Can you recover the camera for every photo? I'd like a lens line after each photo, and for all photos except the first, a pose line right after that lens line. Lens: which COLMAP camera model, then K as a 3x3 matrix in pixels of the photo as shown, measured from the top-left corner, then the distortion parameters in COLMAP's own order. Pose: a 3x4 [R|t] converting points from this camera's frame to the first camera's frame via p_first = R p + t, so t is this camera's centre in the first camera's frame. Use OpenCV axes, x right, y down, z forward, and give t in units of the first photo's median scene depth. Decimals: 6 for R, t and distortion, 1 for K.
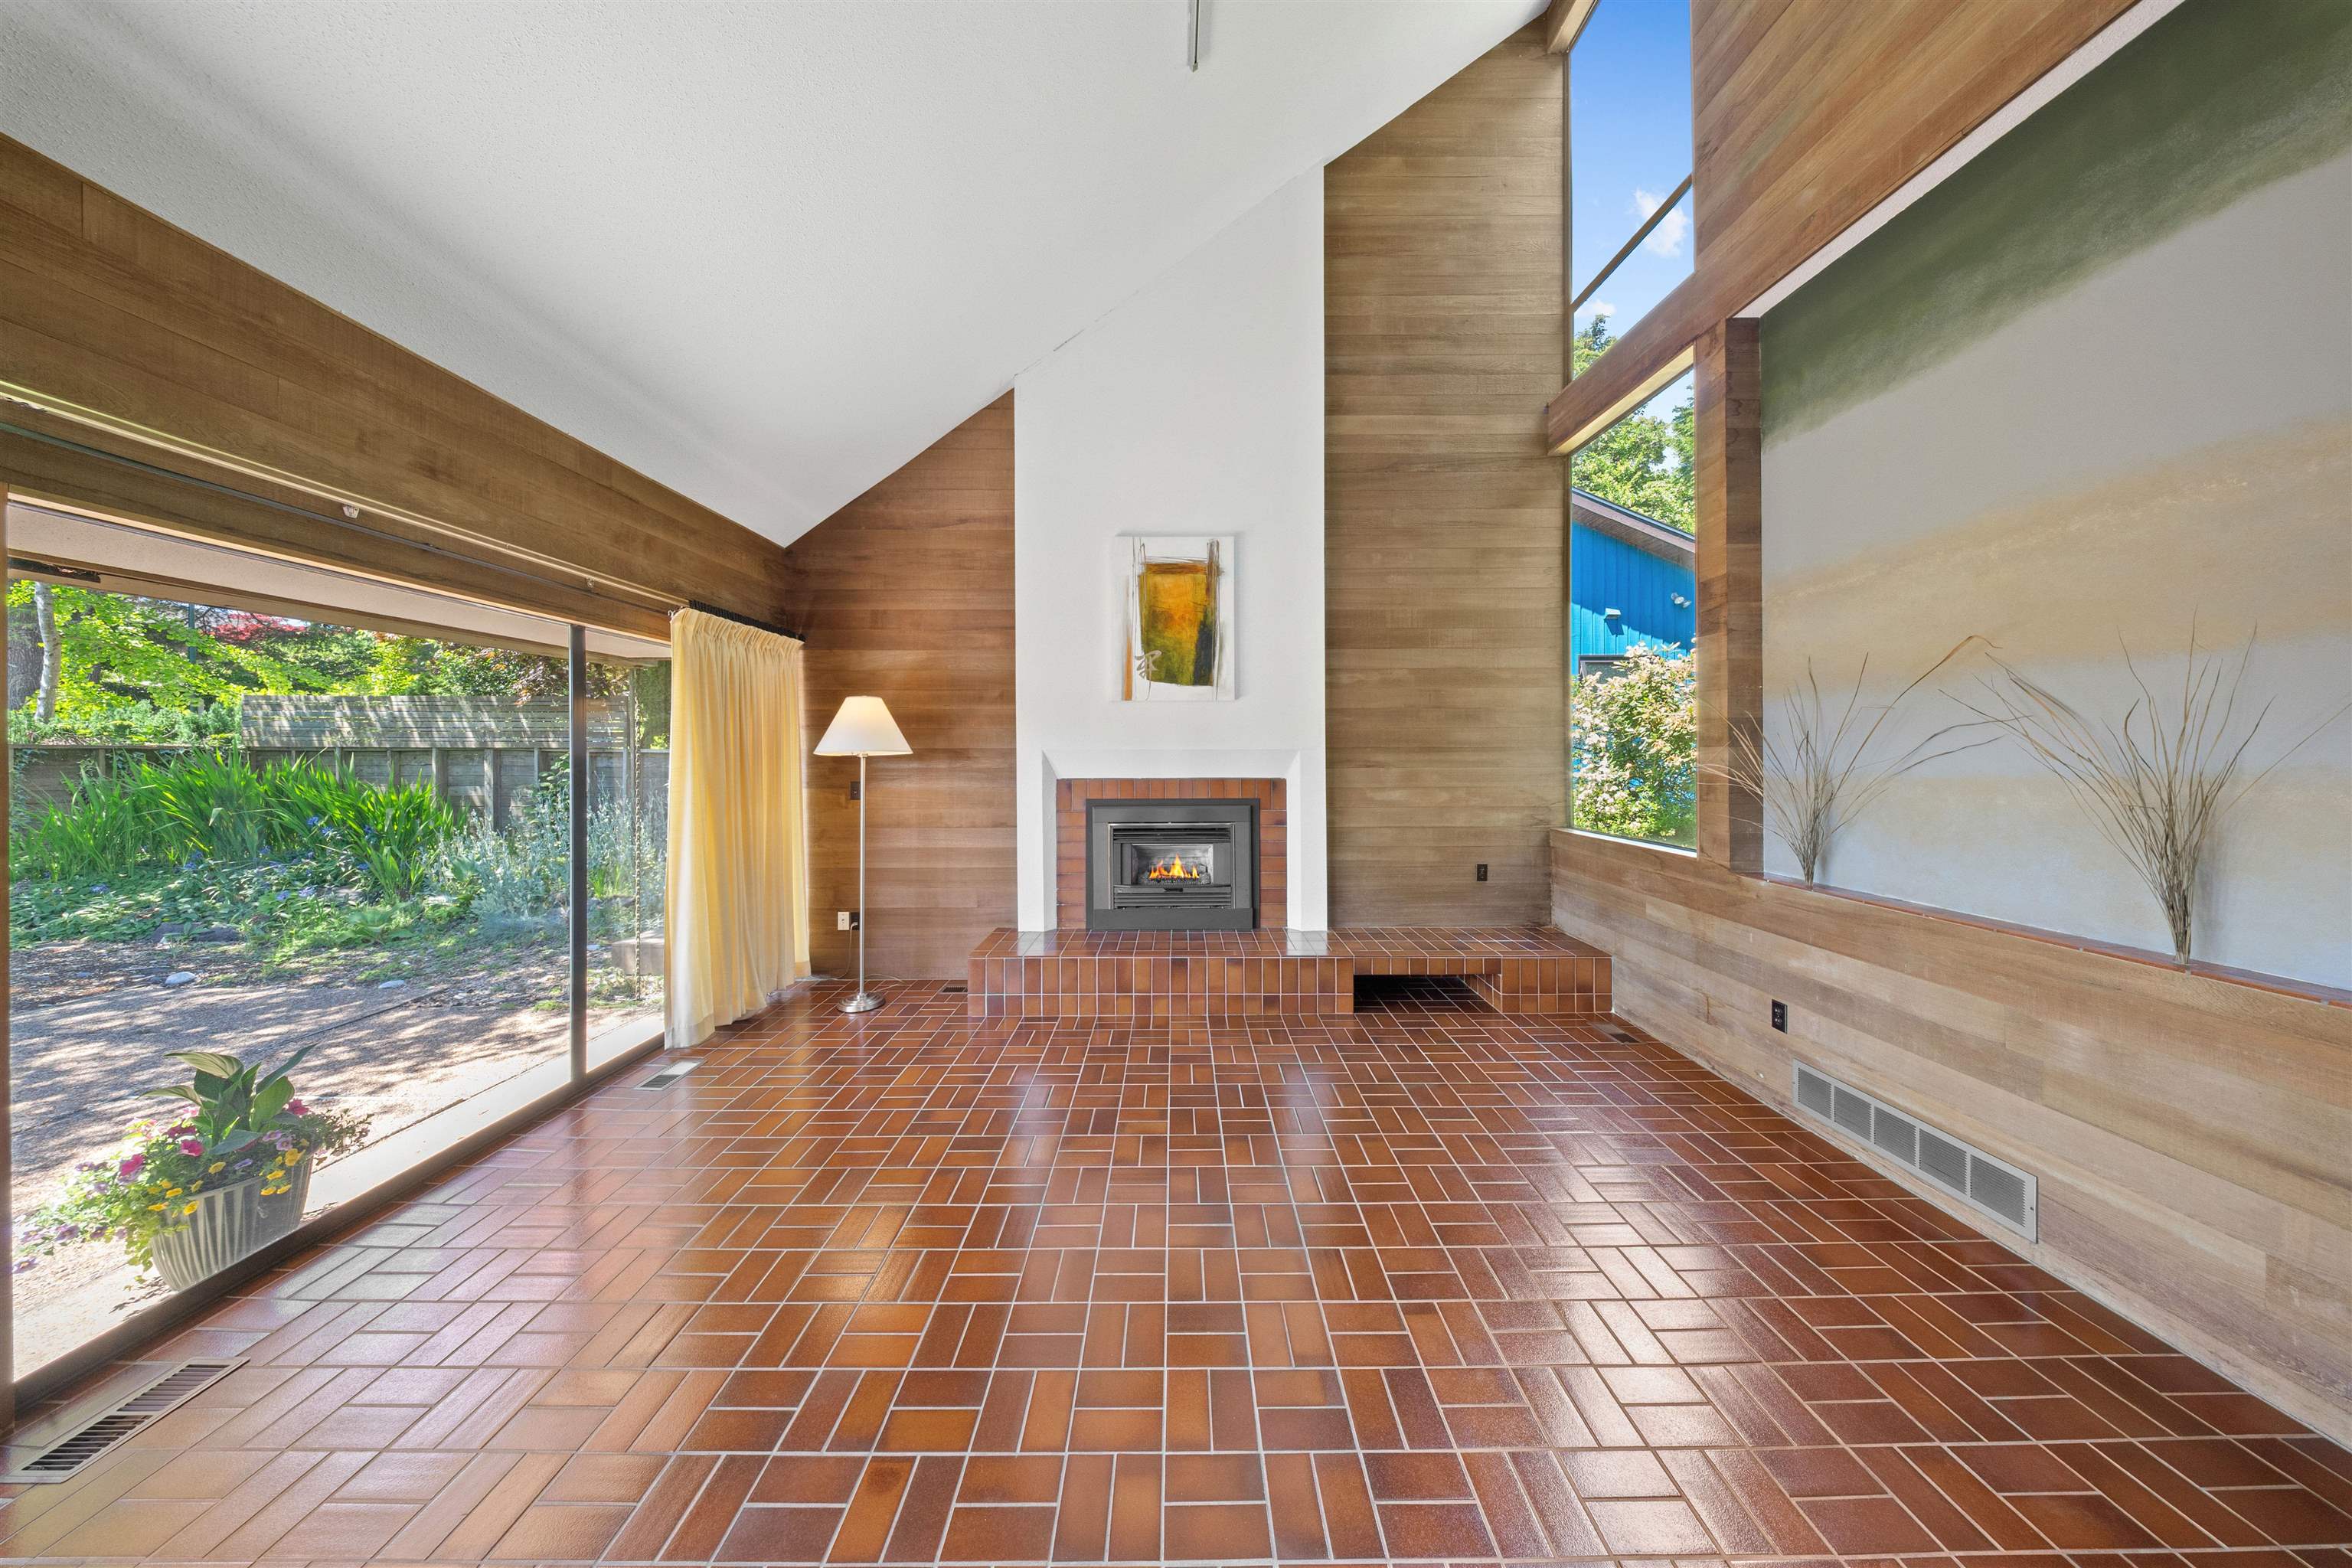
lens RADIAL K [[700.3, 0, 1180.6], [0, 700.3, 754.1], [0, 0, 1]] dist [-0.000401, 0.000001]
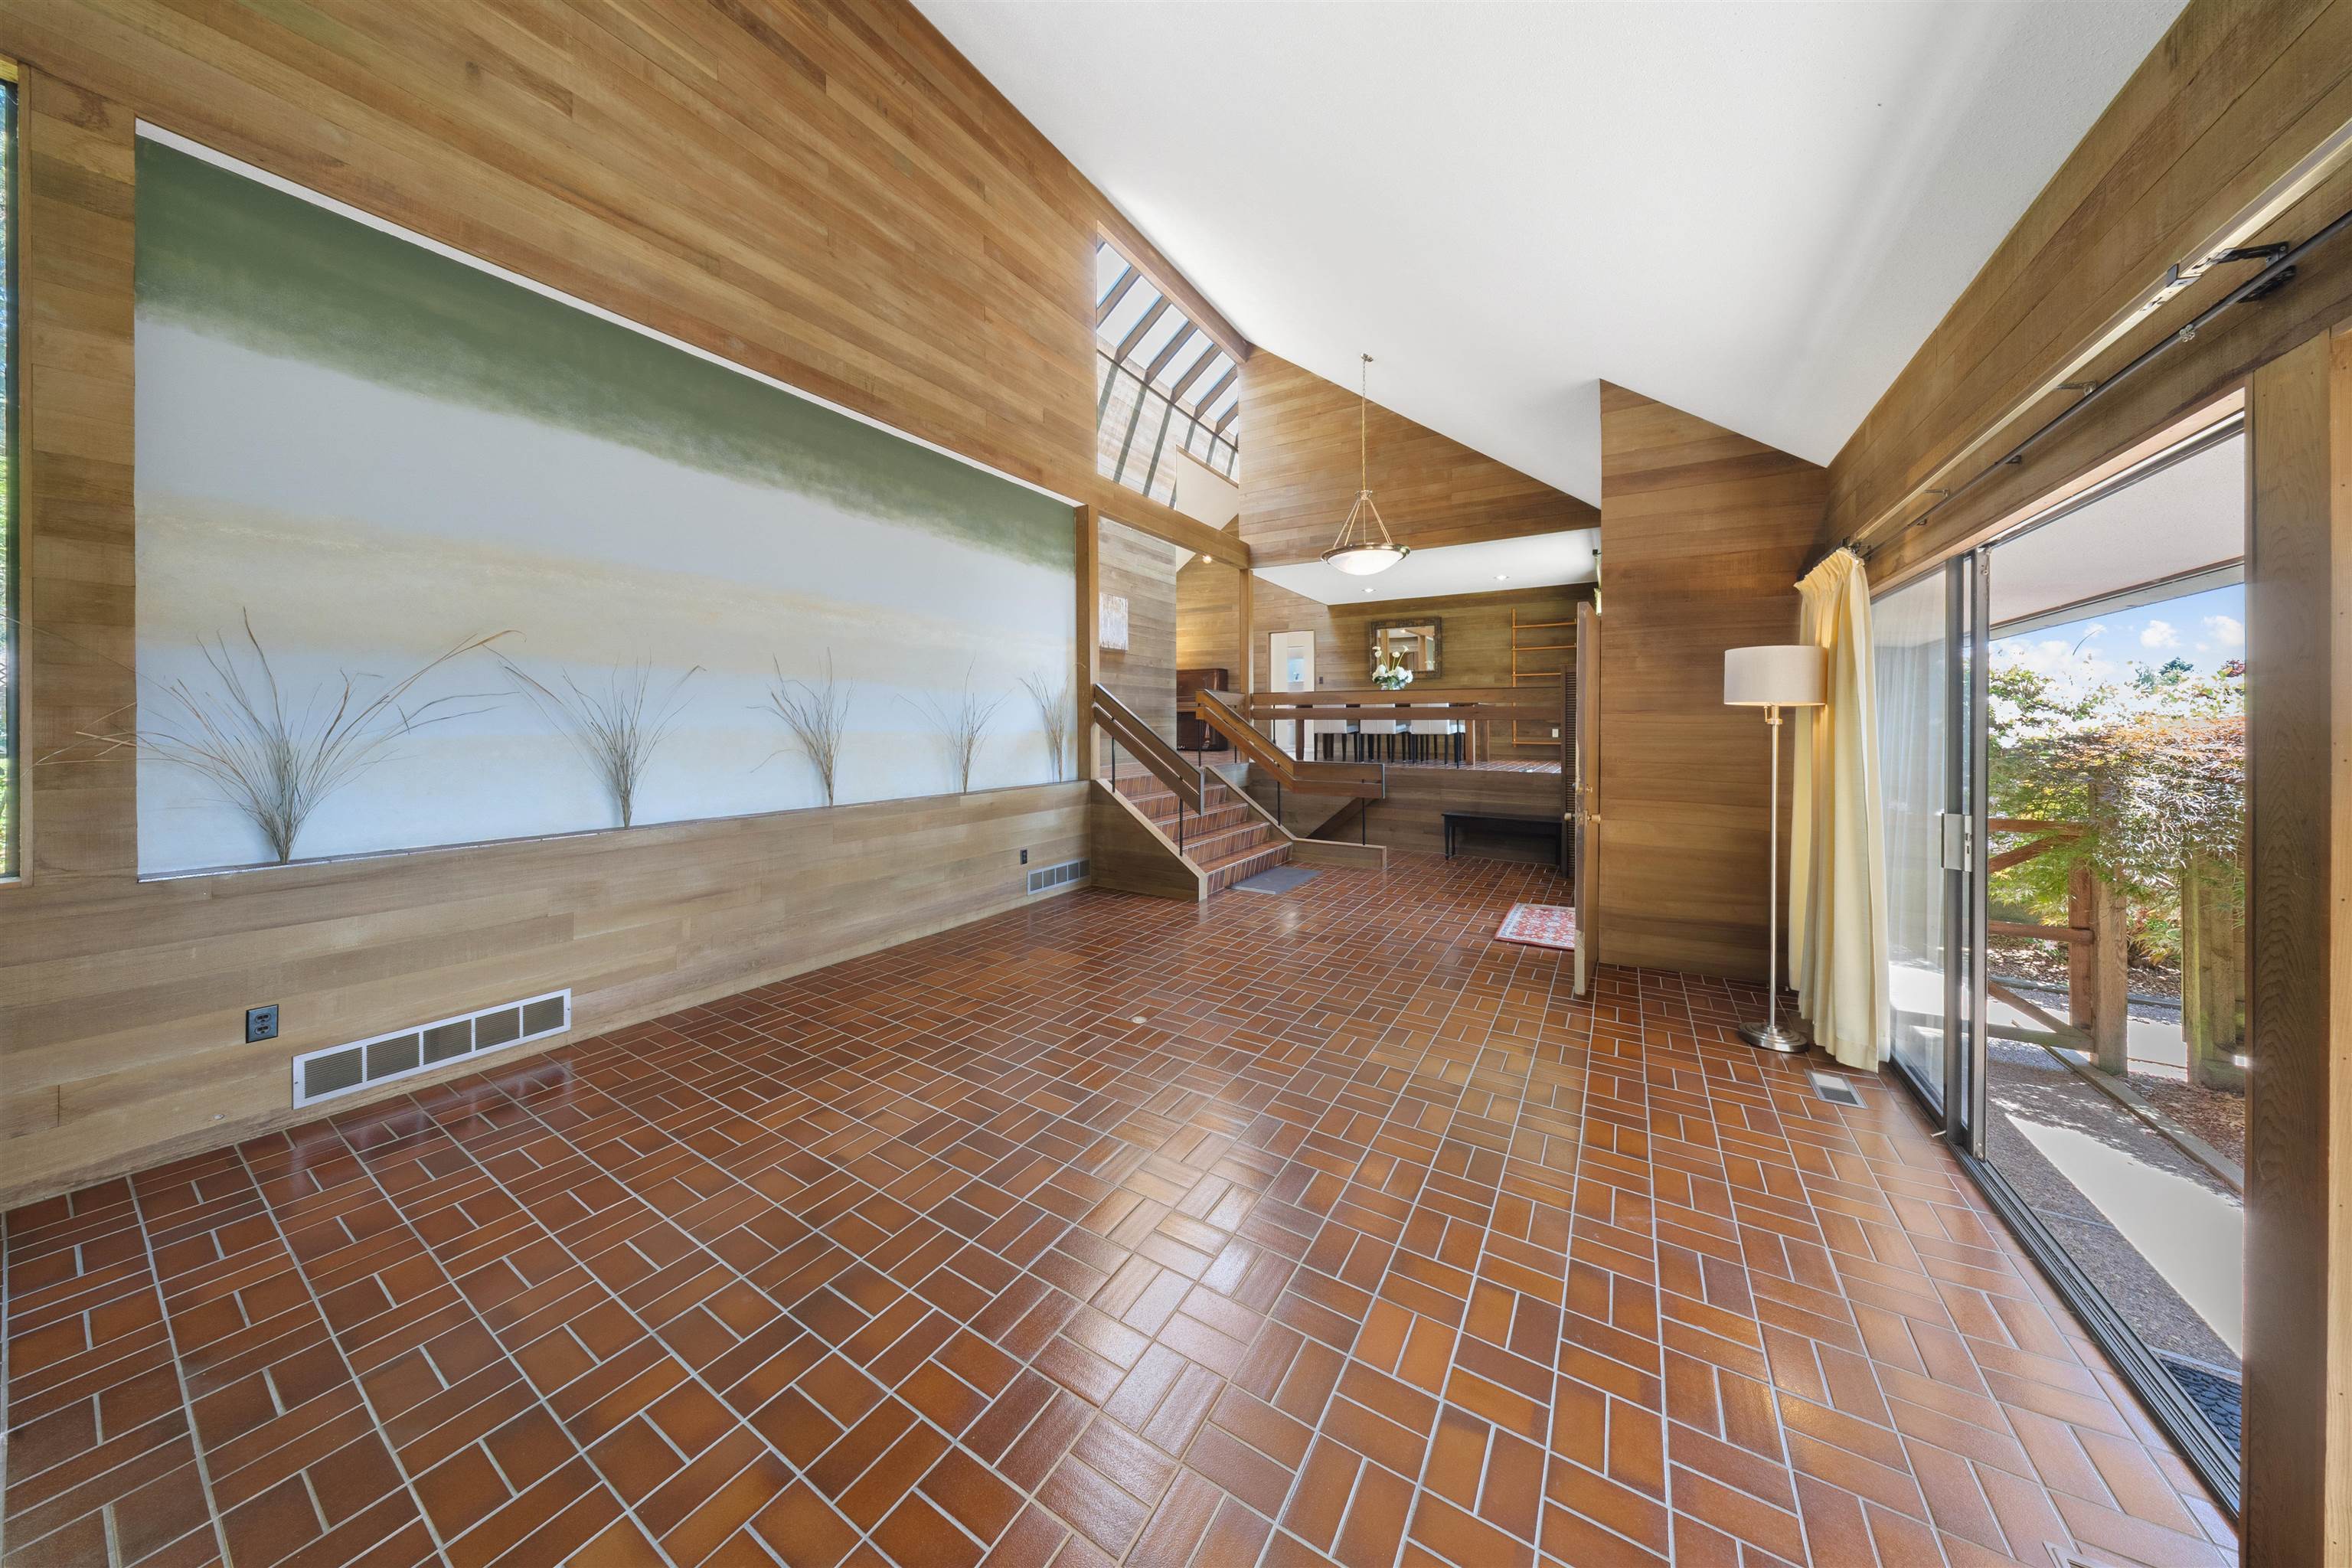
lens RADIAL K [[729.3, 0, 1177.6], [0, 729.3, 716.8], [0, 0, 1]] dist [-0.000890, -0.000039]
pose [[-0.844639, 0.013783, 0.535159, -0.724443], [0.008291, 0.999885, -0.012666, 0.023708], [-0.535273, -0.006261, -0.844656, 1.475052]]
